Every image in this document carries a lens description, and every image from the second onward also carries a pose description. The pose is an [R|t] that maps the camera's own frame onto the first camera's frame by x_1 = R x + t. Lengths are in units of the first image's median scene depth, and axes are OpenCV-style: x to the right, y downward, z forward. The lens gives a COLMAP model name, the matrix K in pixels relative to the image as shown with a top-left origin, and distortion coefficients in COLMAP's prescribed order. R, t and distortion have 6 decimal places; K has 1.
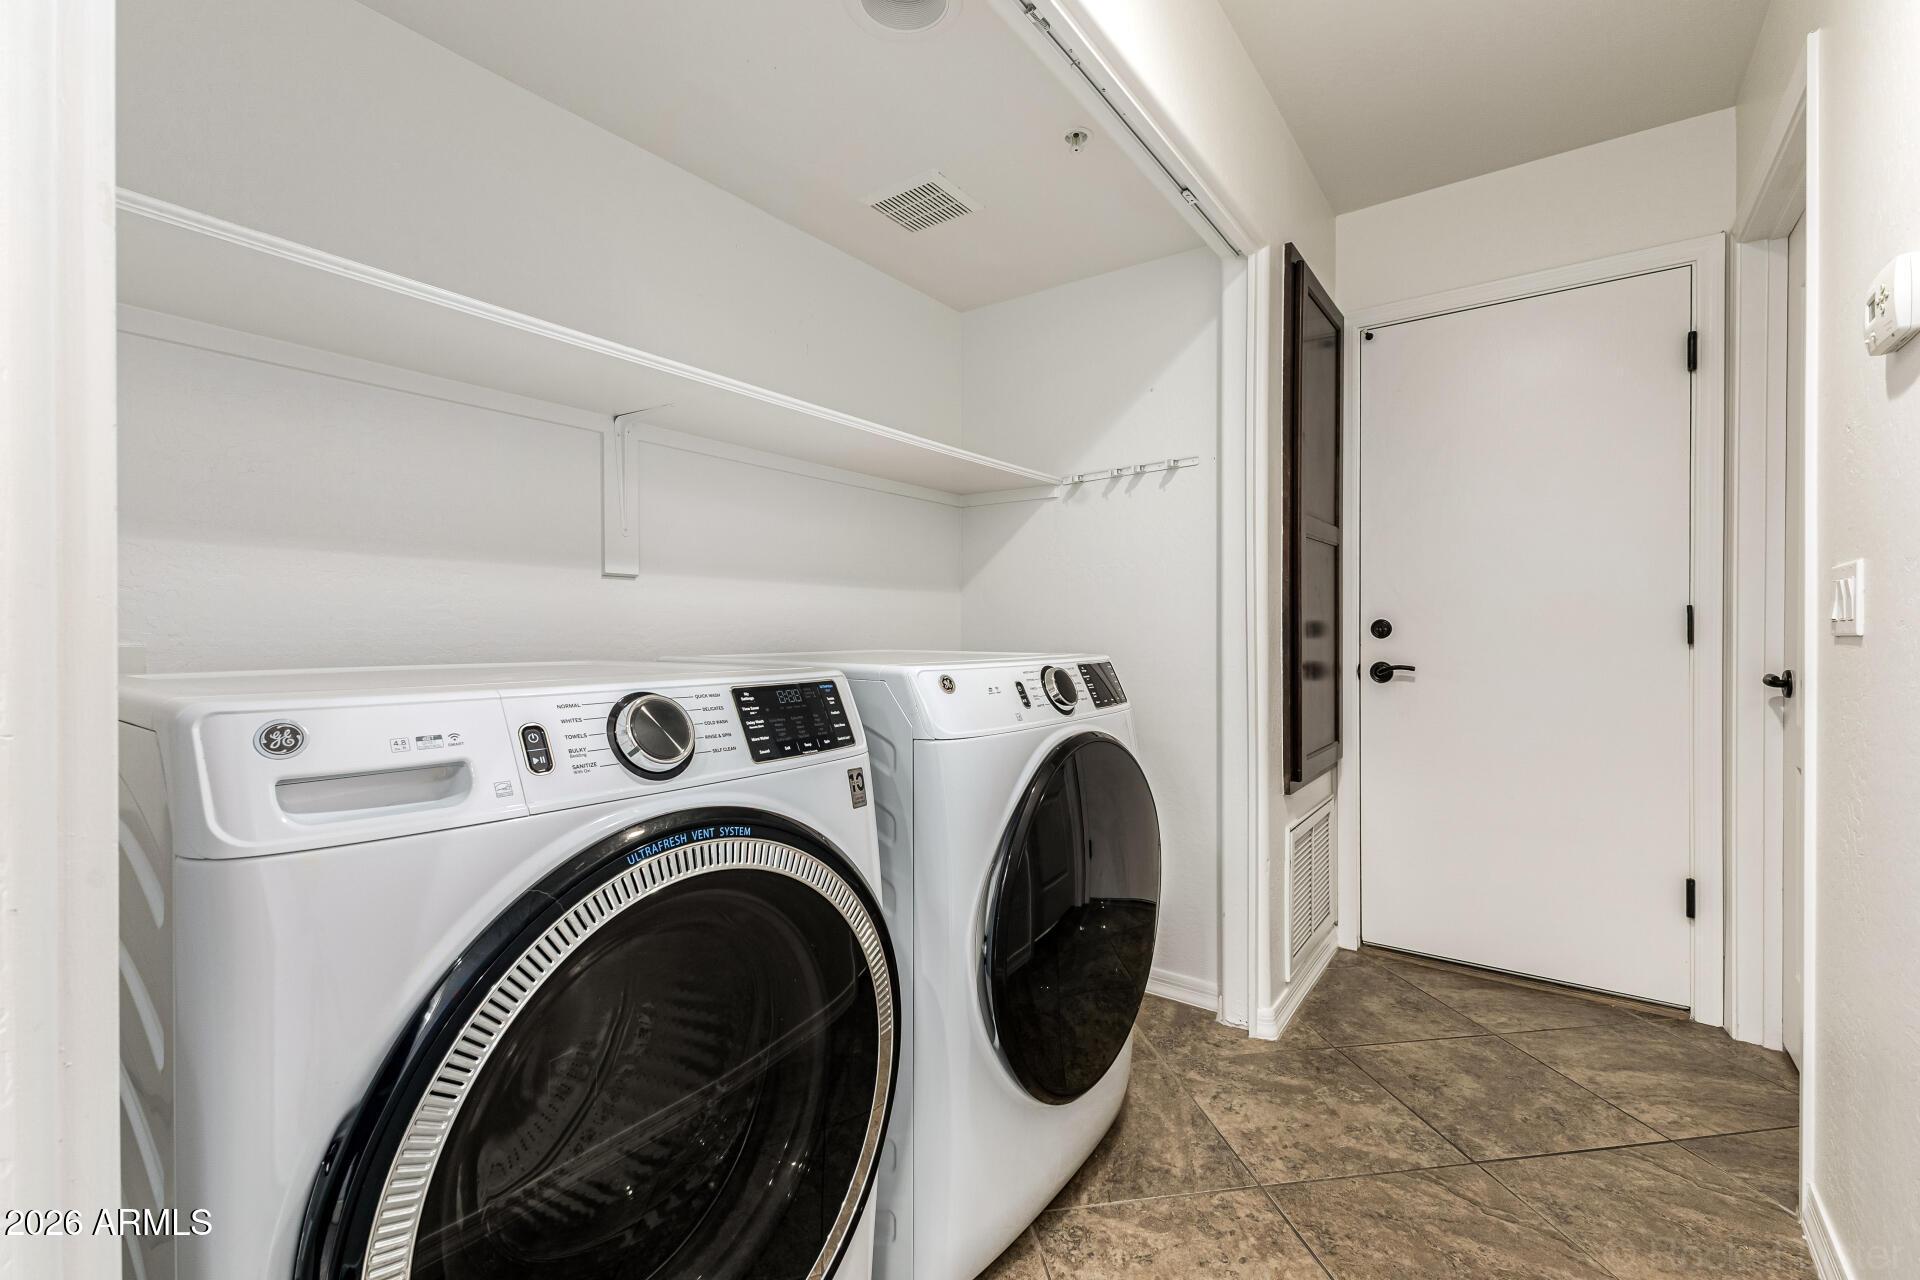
lens RADIAL K [[832.2, 0, 950.4], [0, 832.2, 632.9], [0, 0, 1]] dist [0.004272, -0.000294]
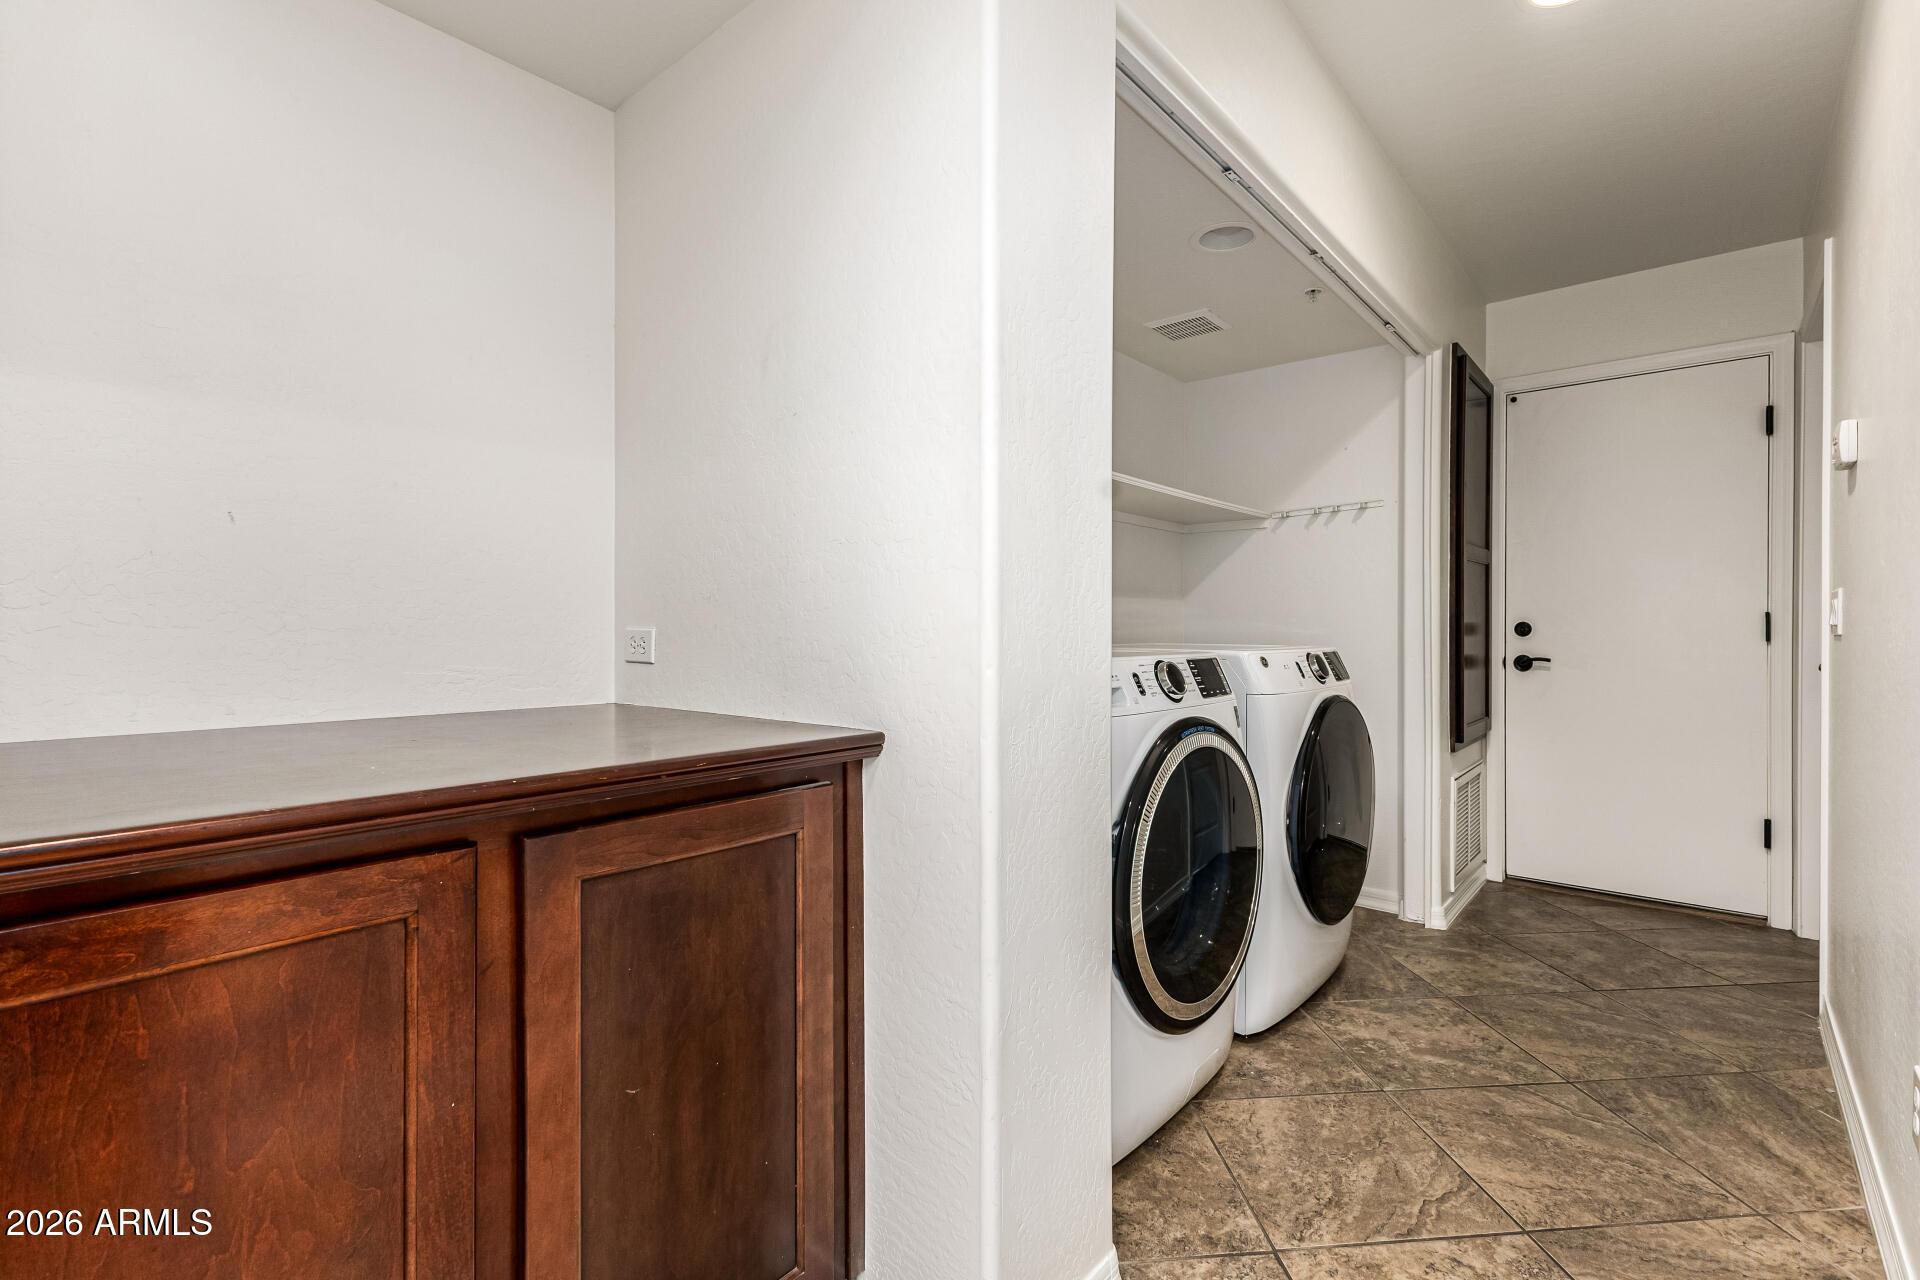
lens RADIAL K [[896.1, 0, 964.1], [0, 896.1, 629.0], [0, 0, 1]] dist [0.002754, 0.000576]
pose [[0.998106, 0.003349, -0.061431, -0.314344], [-0.003448, 0.999993, -0.001503, 0.000126], [0.061426, 0.001712, 0.998110, -0.526679]]
